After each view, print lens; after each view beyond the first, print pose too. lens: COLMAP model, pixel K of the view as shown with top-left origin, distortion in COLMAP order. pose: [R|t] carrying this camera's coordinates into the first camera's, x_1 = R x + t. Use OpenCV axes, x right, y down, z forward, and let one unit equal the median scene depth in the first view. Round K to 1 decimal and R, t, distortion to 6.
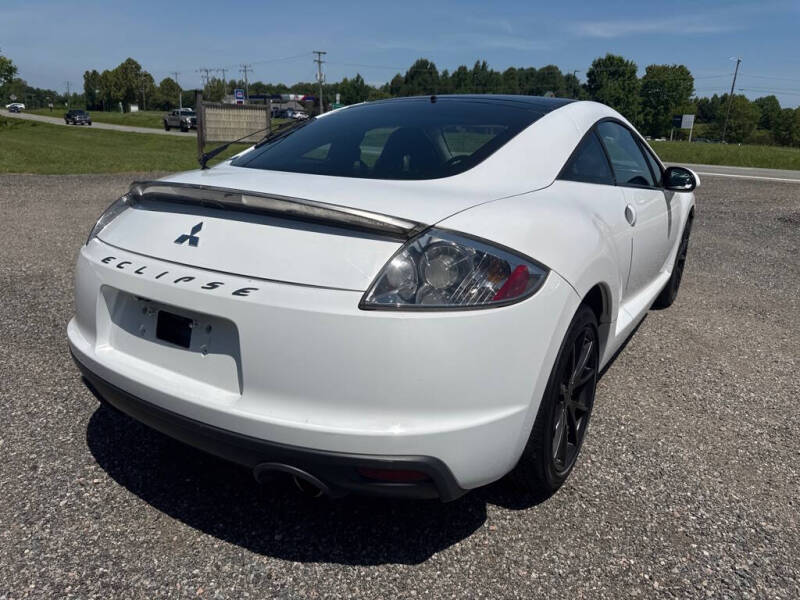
lens RADIAL K [[567.3, 0, 407.9], [0, 567.3, 304.9], [0, 0, 1]] dist [0.043568, -0.052249]
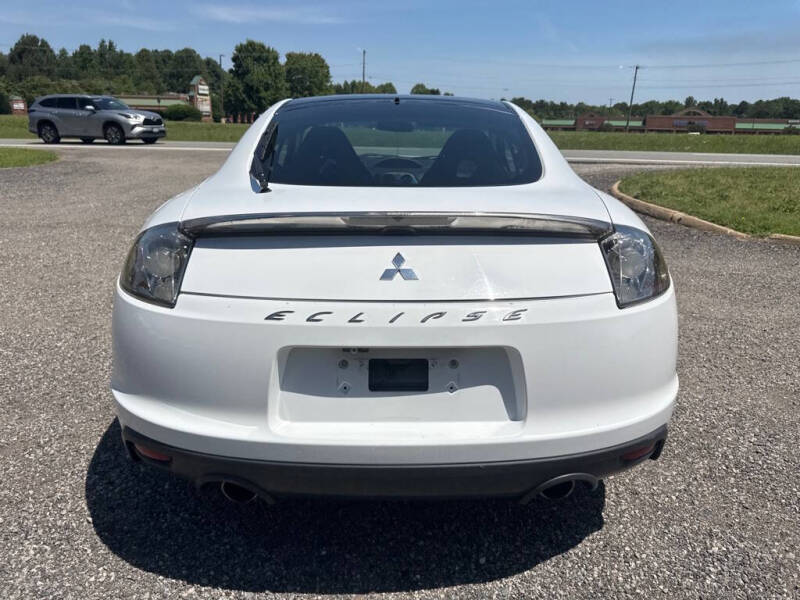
lens RADIAL K [[567.3, 0, 405.5], [0, 567.3, 295.6], [0, 0, 1]] dist [0.043568, -0.052249]
pose [[0.838375, -0.184169, 0.513040, -0.072662], [0.179009, 0.982016, 0.059996, -0.011444], [-0.514863, 0.041540, 0.856266, 0.020556]]
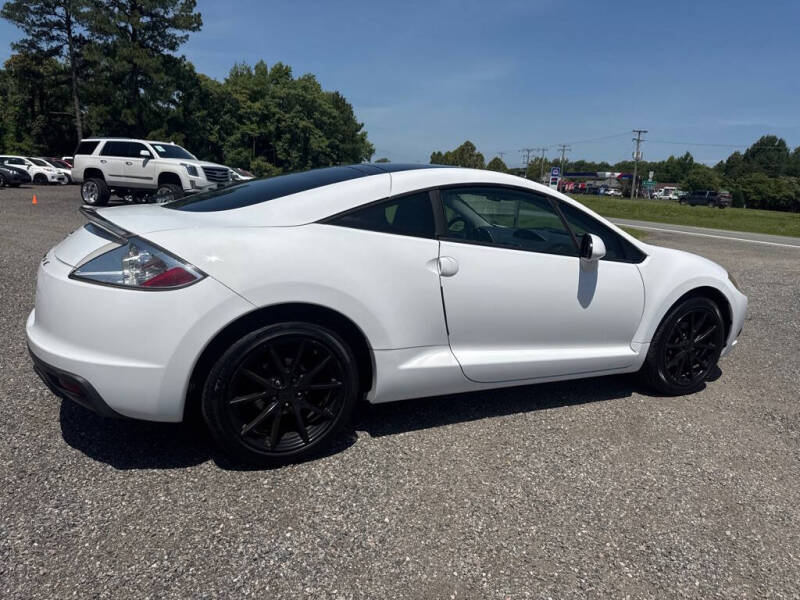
lens RADIAL K [[567.3, 0, 406.7], [0, 567.3, 306.8], [0, 0, 1]] dist [0.043568, -0.052249]
pose [[0.856892, 0.130935, -0.498590, 0.031691], [-0.190284, 0.979240, -0.069869, 0.000394], [0.479091, 0.154744, 0.864018, 0.001044]]
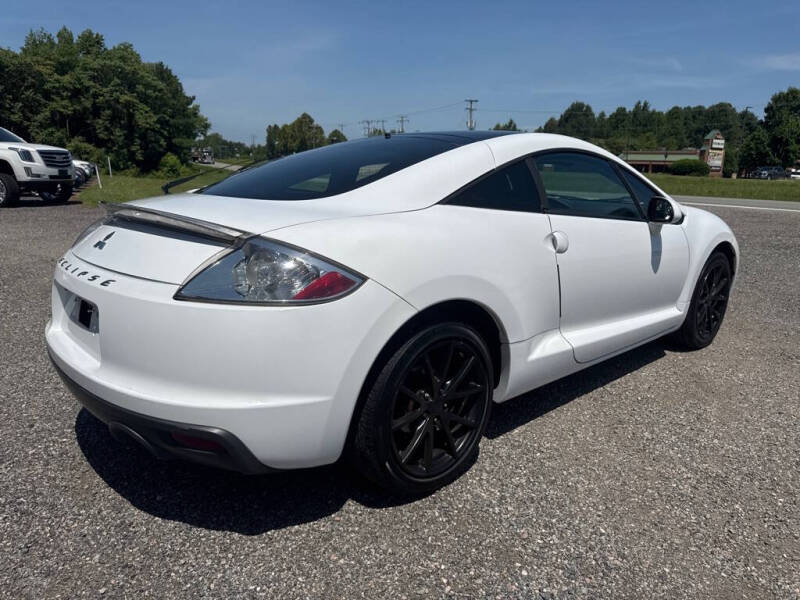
lens RADIAL K [[567.3, 0, 402.8], [0, 567.3, 304.5], [0, 0, 1]] dist [0.043568, -0.052249]
pose [[0.963921, 0.049357, -0.261571, 0.014087], [-0.068133, 0.995672, -0.063201, 0.001257], [0.257319, 0.078742, 0.963113, -0.001040]]
